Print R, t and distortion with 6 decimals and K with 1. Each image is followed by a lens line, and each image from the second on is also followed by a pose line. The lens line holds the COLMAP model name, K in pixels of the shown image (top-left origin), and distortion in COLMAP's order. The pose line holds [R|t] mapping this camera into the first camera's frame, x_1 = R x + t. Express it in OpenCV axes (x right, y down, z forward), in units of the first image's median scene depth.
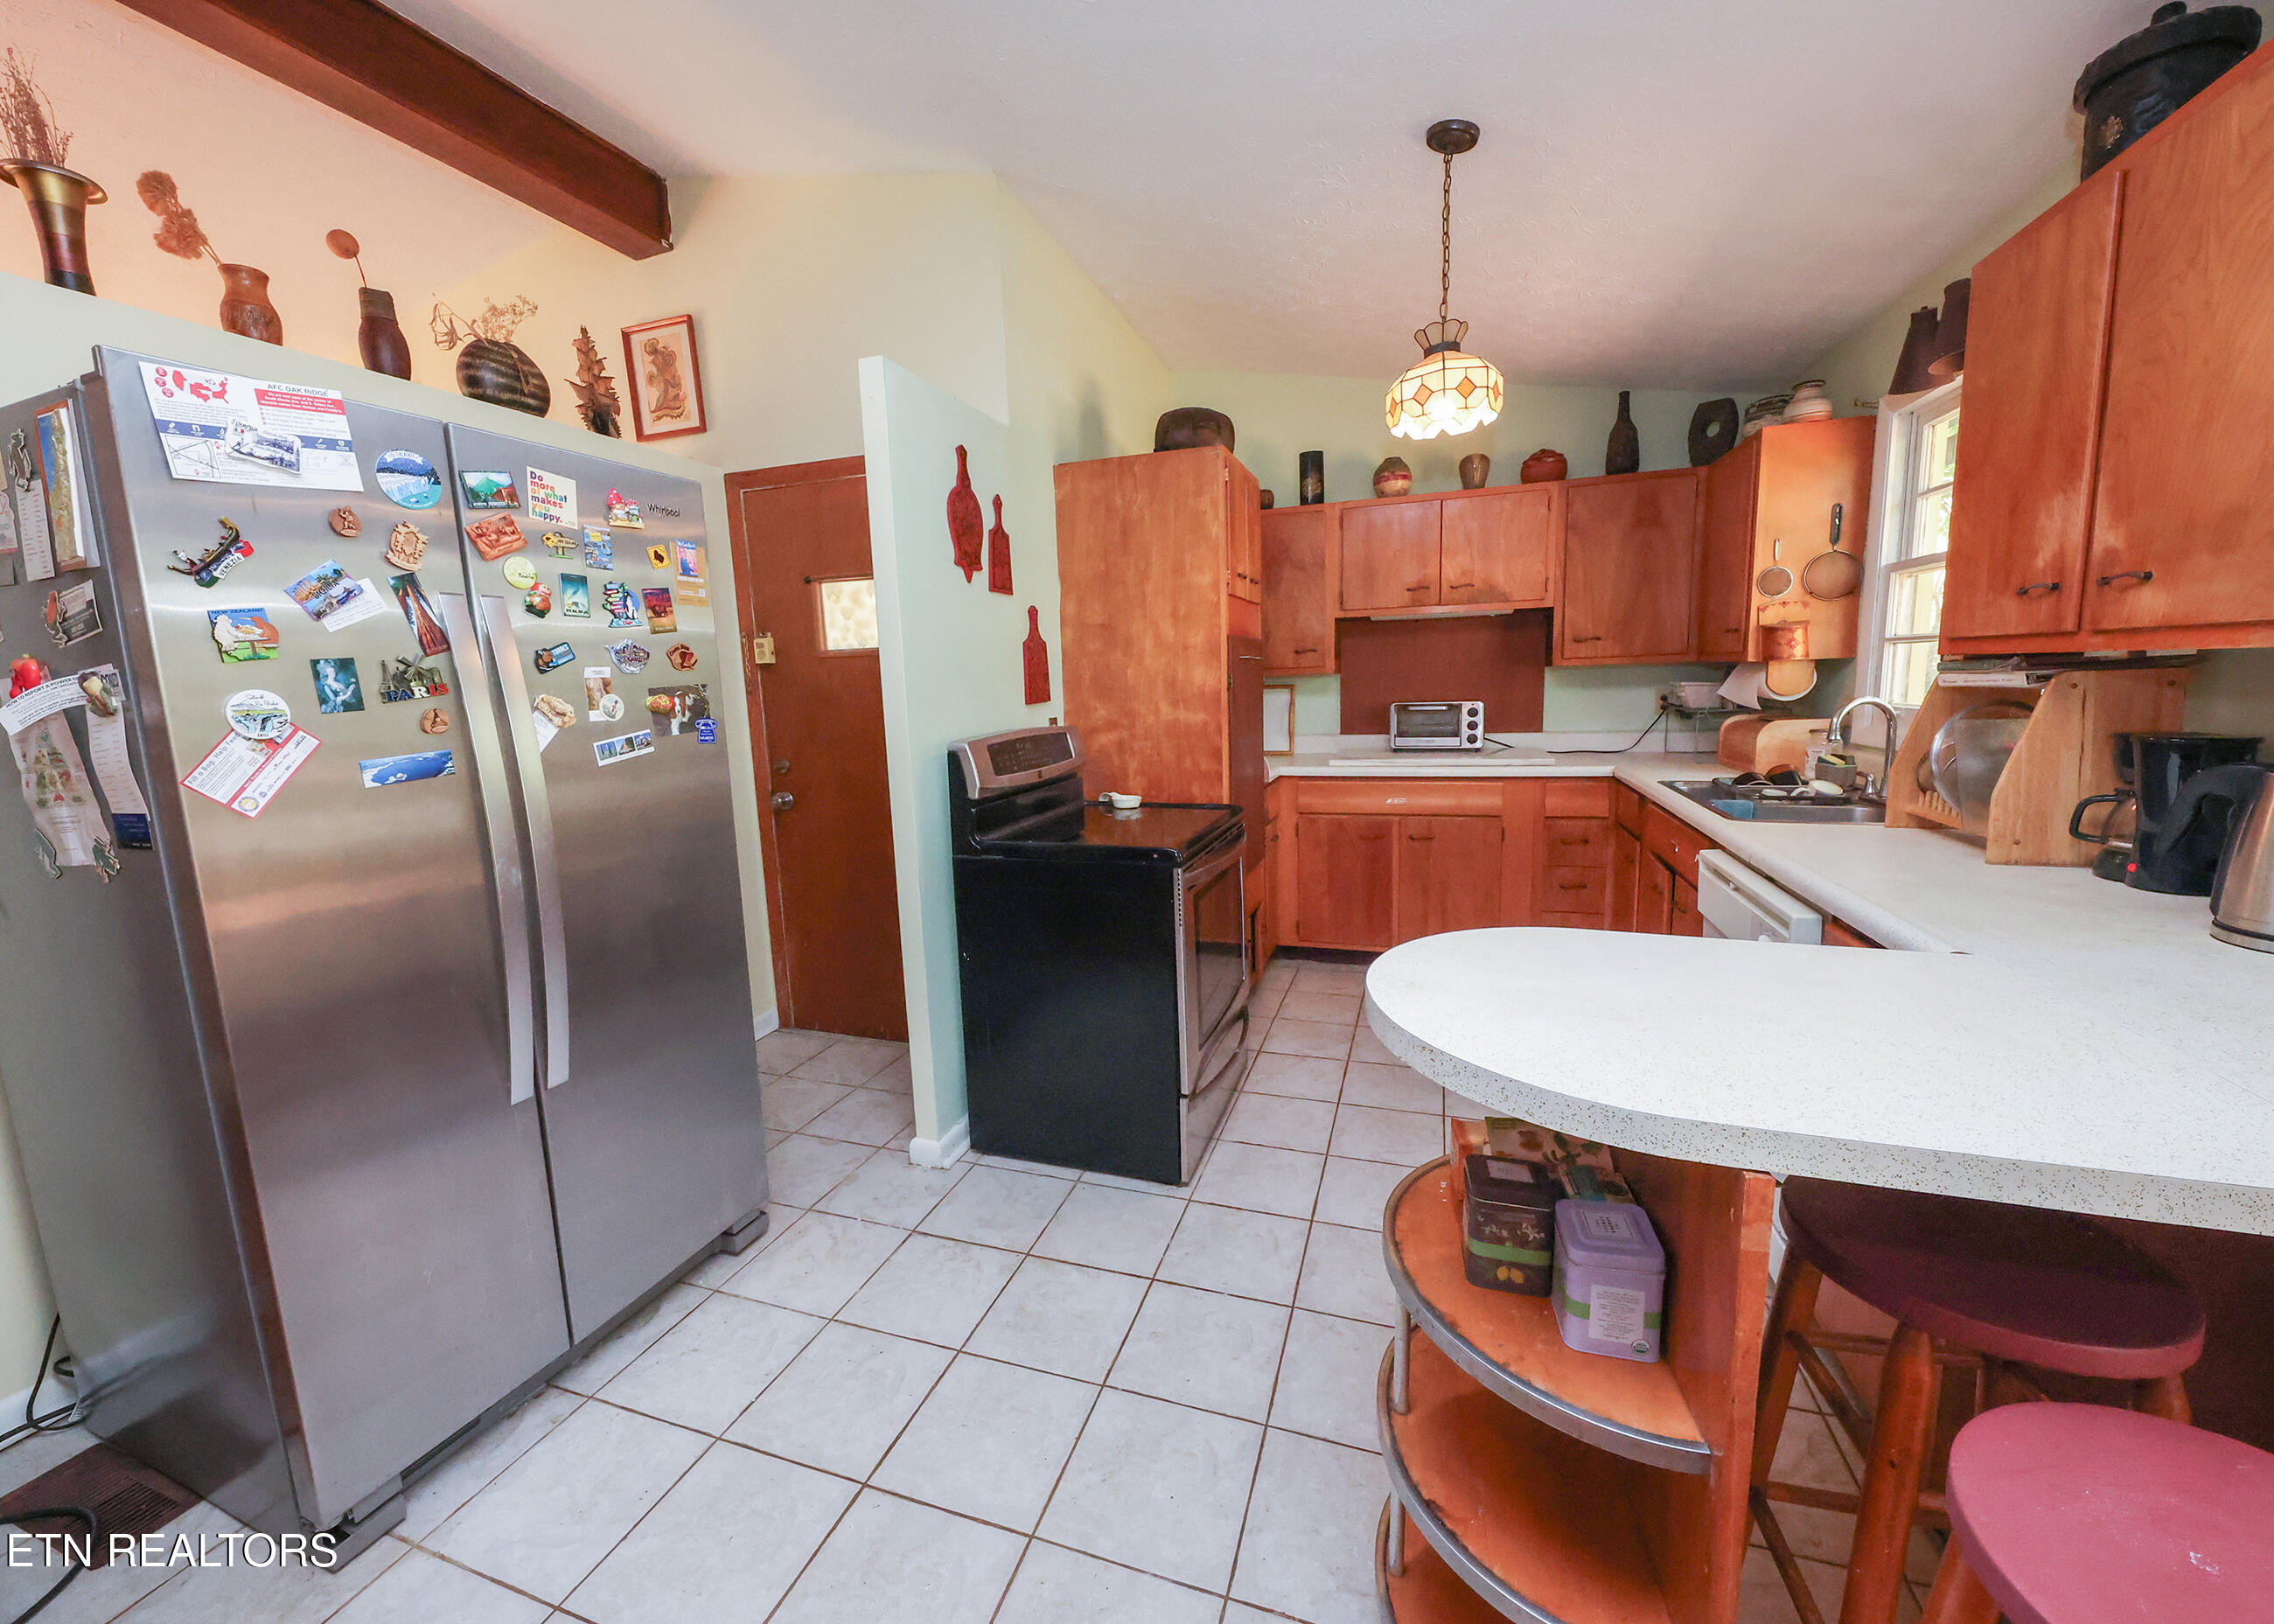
lens RADIAL K [[889.0, 0, 1133.1], [0, 889.0, 804.2], [0, 0, 1]] dist [0.012187, -0.008813]
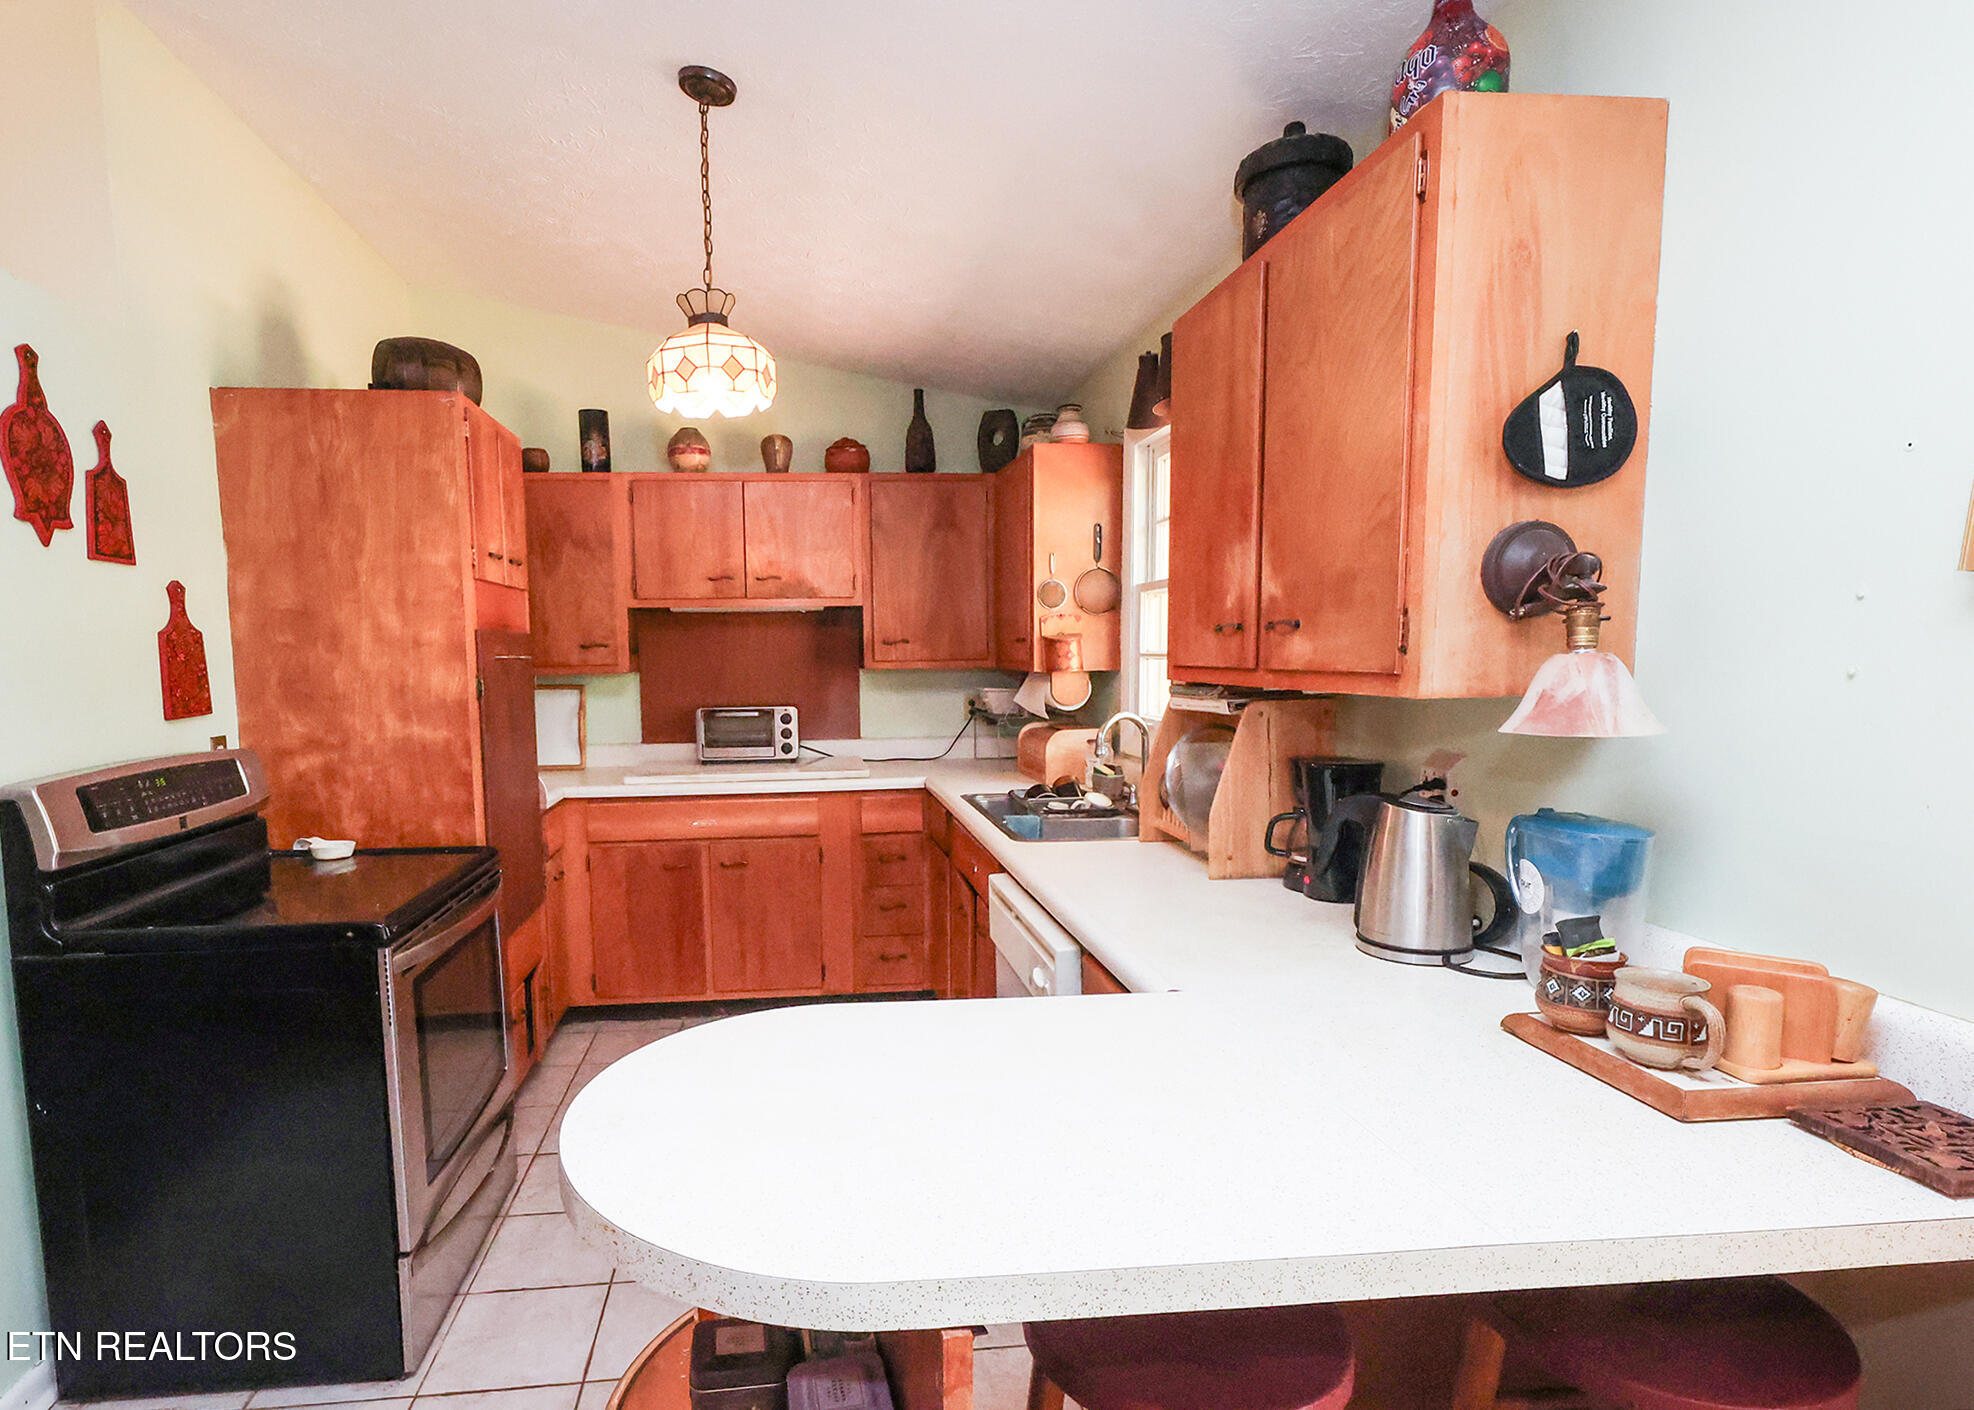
lens RADIAL K [[935.1, 0, 987.0], [0, 935.1, 705.0], [0, 0, 1]] dist [-0.002658, 0.004872]
pose [[0.905547, -0.025351, 0.423488, 0.171213], [0.043389, 0.998513, -0.033005, -0.079391], [-0.422021, 0.048262, 0.905301, 0.063423]]
